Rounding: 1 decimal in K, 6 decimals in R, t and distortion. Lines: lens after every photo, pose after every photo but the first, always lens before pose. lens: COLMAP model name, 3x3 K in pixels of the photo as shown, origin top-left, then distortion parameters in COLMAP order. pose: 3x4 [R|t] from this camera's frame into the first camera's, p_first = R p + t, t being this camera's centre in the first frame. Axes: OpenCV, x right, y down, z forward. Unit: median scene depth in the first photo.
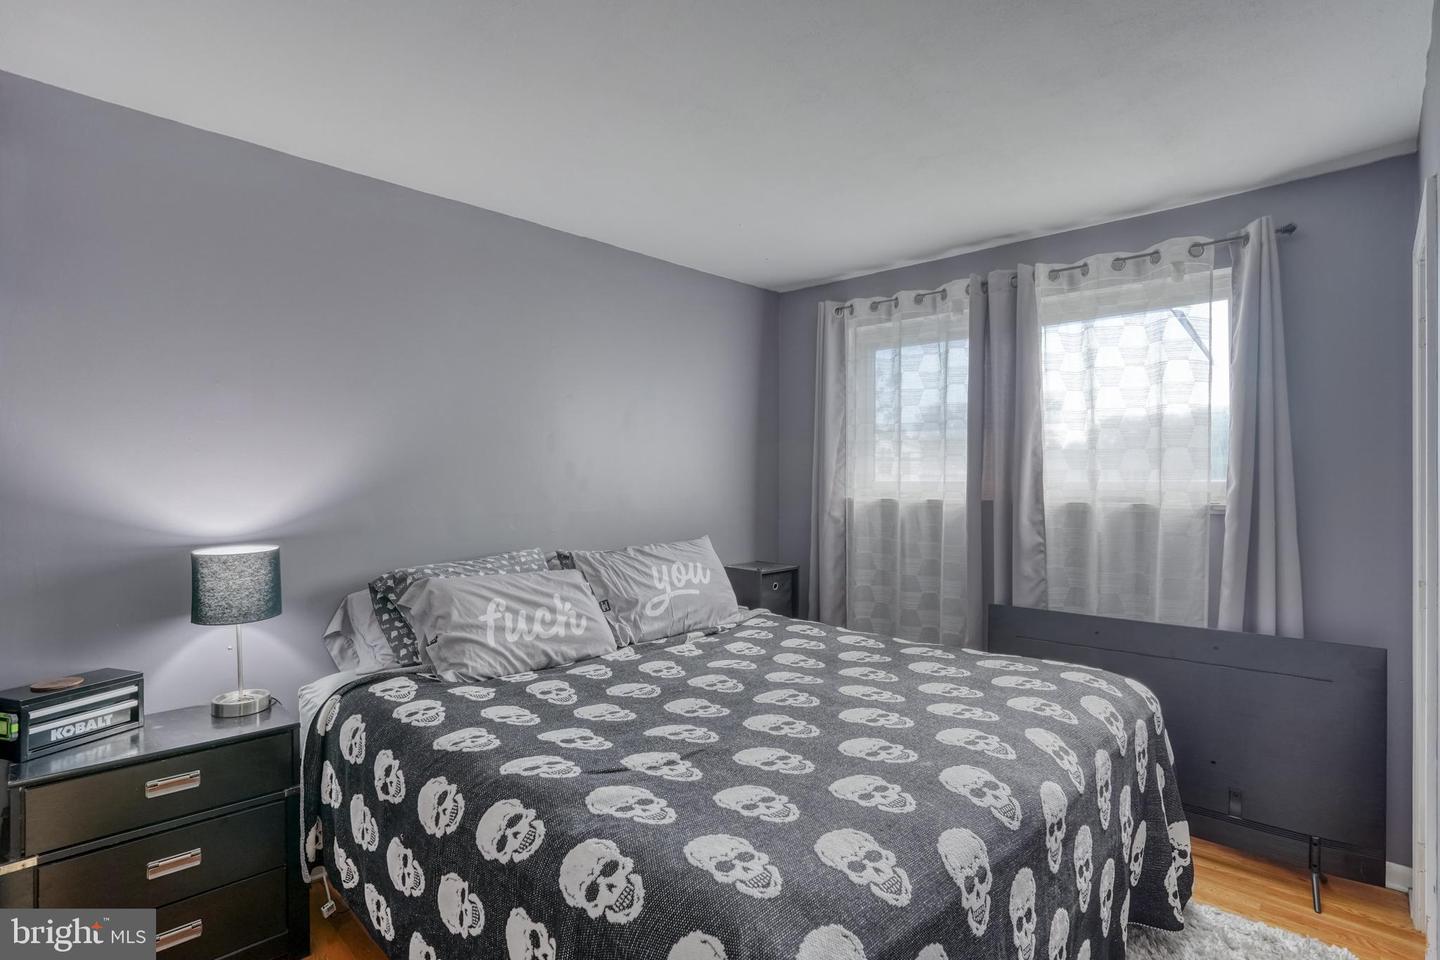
lens RADIAL K [[713.7, 0, 706.9], [0, 713.7, 475.2], [0, 0, 1]] dist [-0.085124, 0.040104]
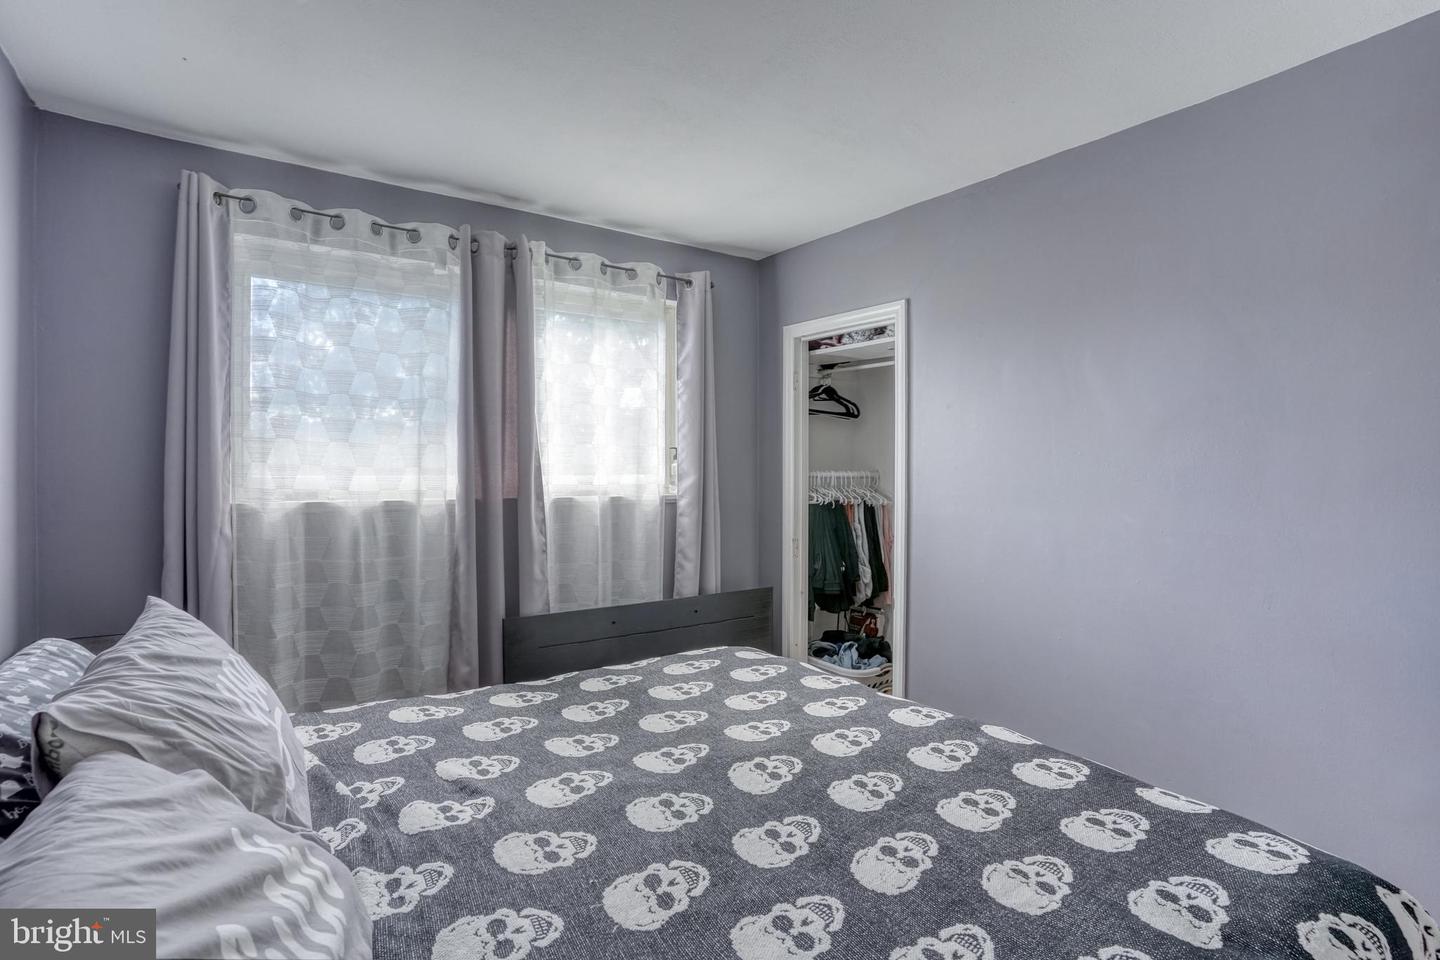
lens RADIAL K [[713.7, 0, 706.9], [0, 713.7, 475.2], [0, 0, 1]] dist [-0.085124, 0.040104]
pose [[0.174695, -0.005543, 0.984607, -0.391067], [-0.007727, 0.999946, 0.007001, -0.000763], [-0.984592, -0.008831, 0.174643, 0.586399]]
